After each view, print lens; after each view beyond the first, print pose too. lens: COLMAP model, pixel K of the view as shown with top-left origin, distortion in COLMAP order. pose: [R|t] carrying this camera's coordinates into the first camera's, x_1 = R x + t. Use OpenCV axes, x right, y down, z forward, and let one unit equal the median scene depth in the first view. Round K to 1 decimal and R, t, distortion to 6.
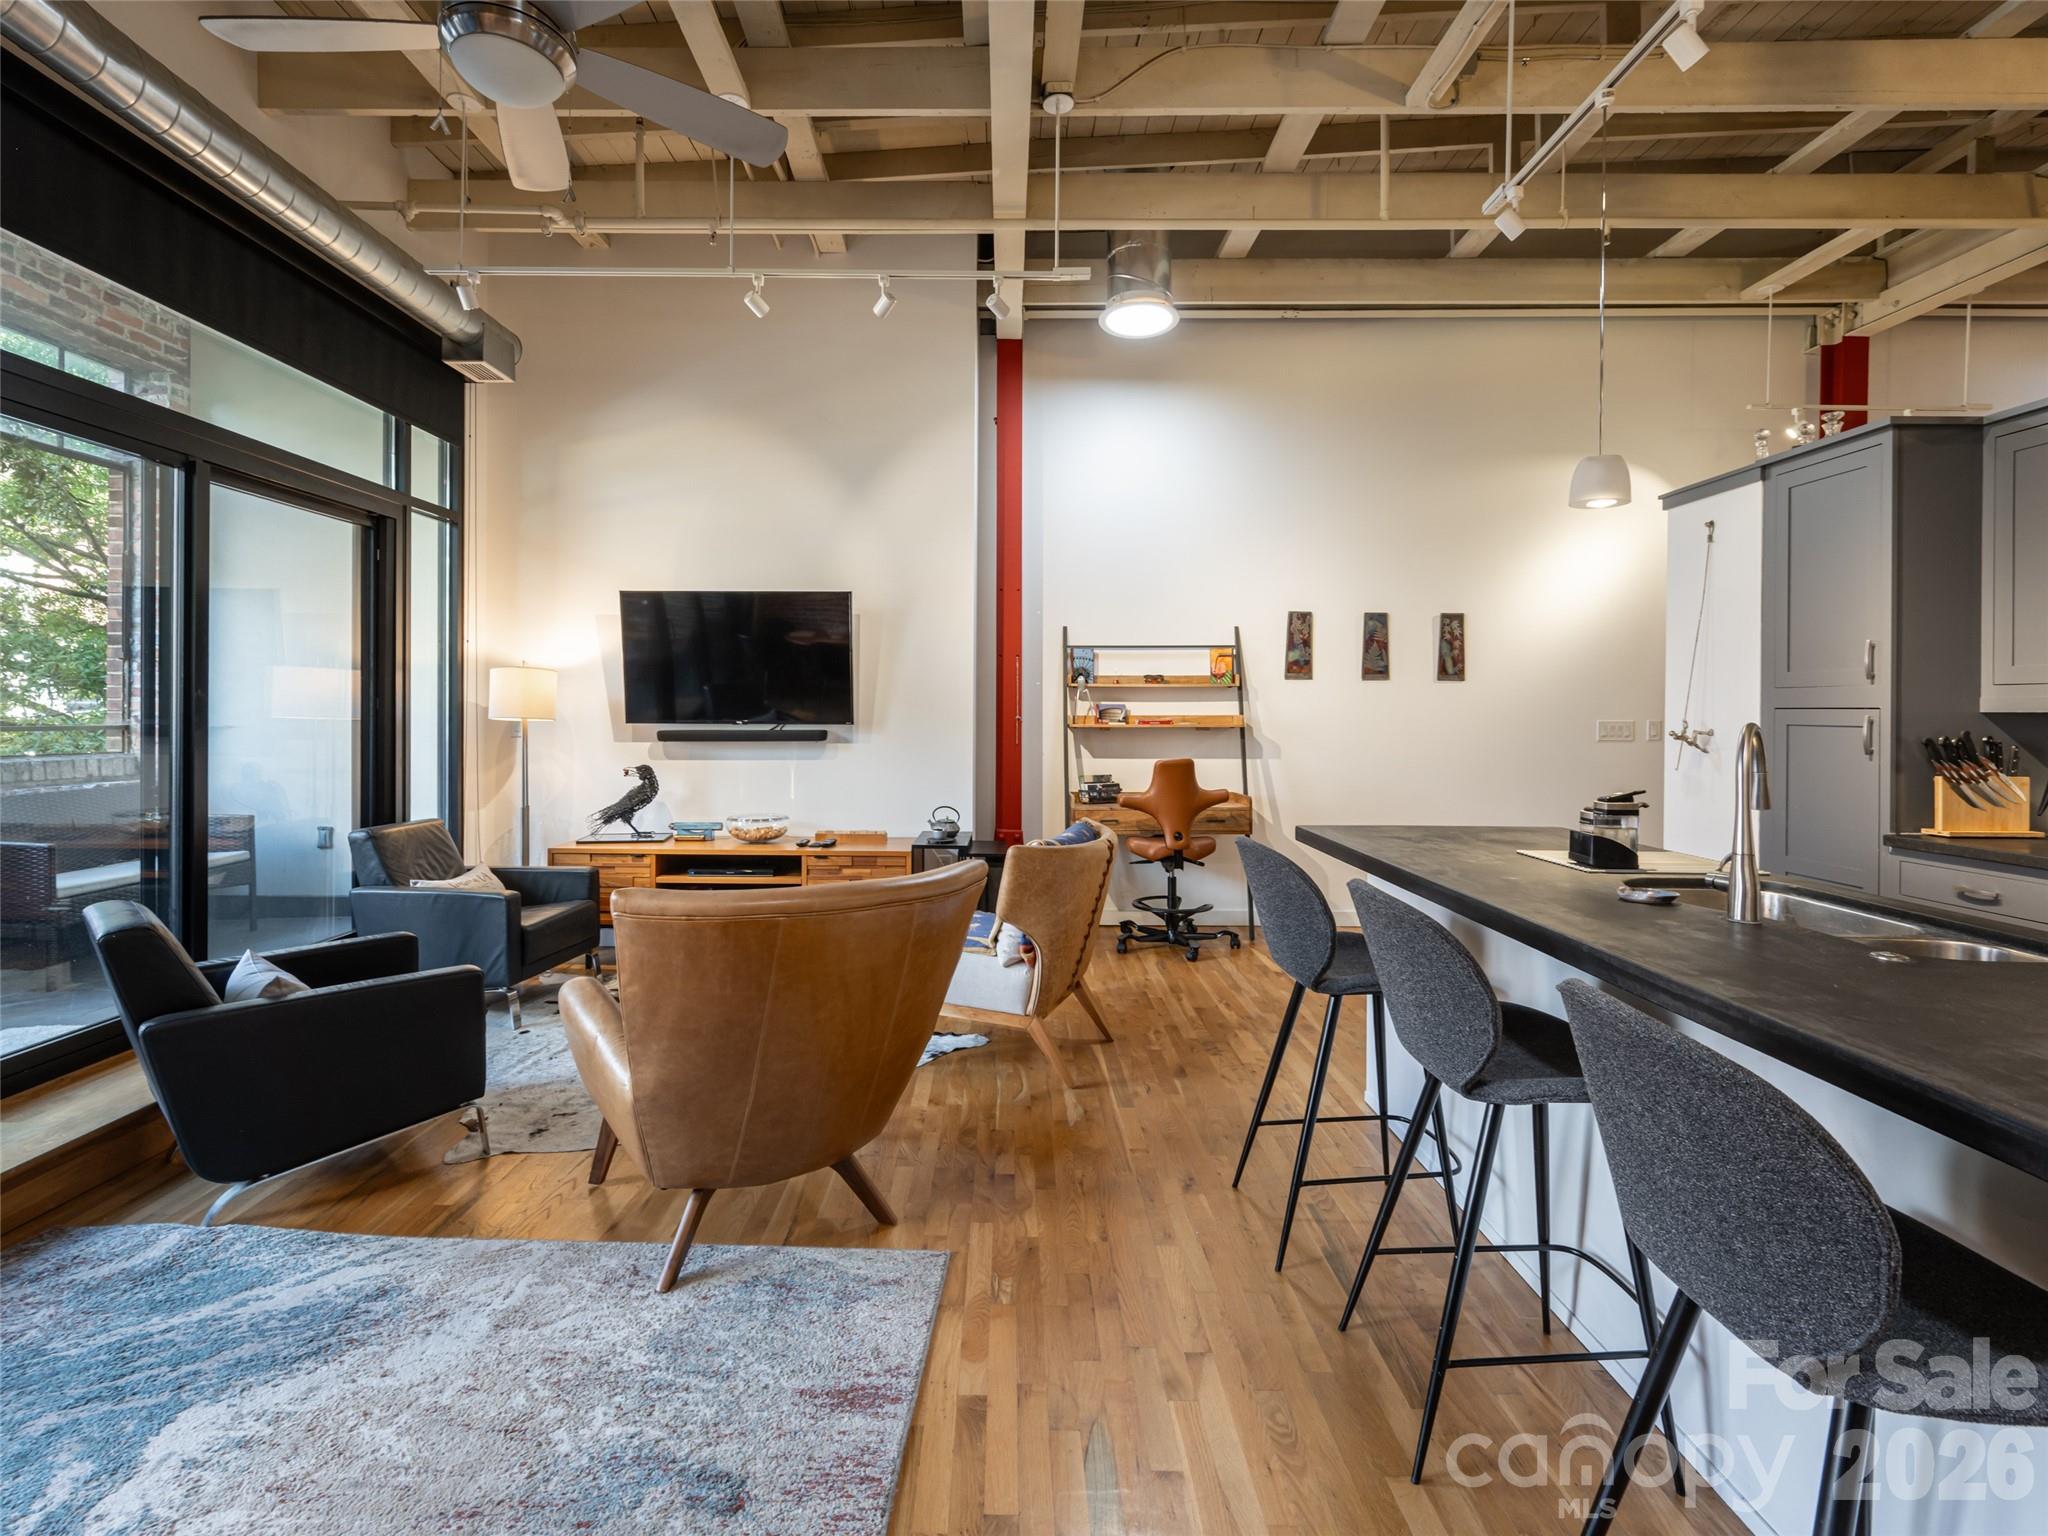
lens RADIAL K [[978.5, 0, 1016.1], [0, 978.5, 713.5], [0, 0, 1]] dist [-0.001009, 0.000507]
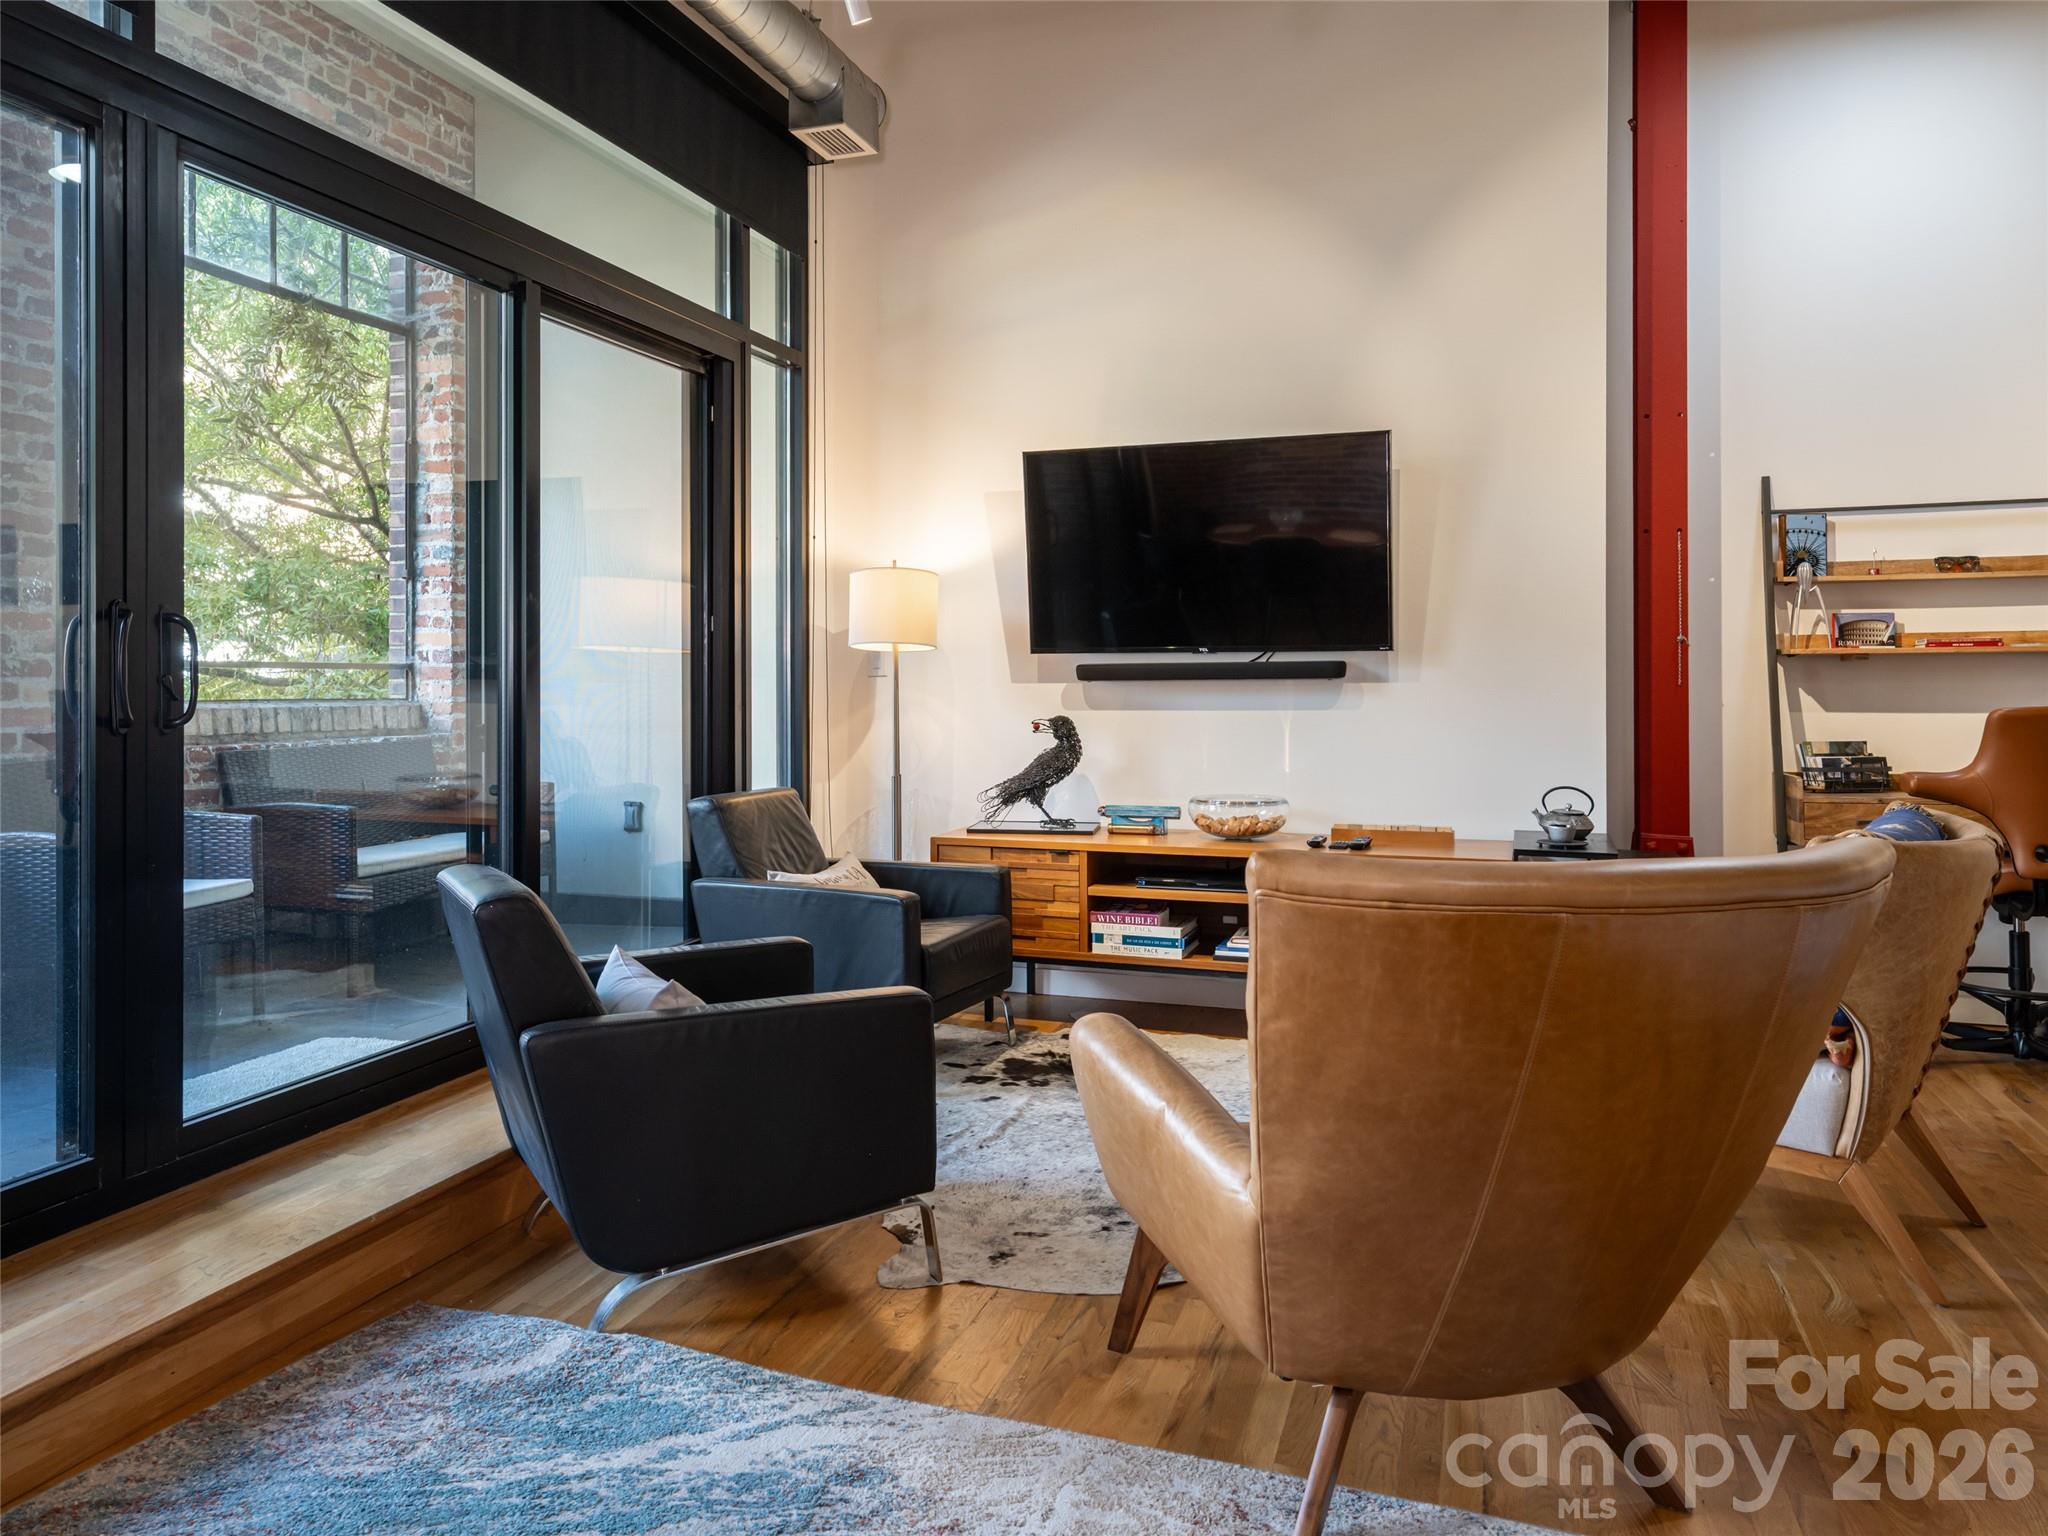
lens RADIAL K [[1495.9, 0, 962.0], [0, 1495.9, 675.3], [0, 0, 1]] dist [0.011225, 0.004245]
pose [[0.940096, -0.006203, -0.340852, -0.172288], [0.005017, 0.999978, -0.004360, 0.049932], [0.340872, 0.002388, 0.940107, 0.065202]]
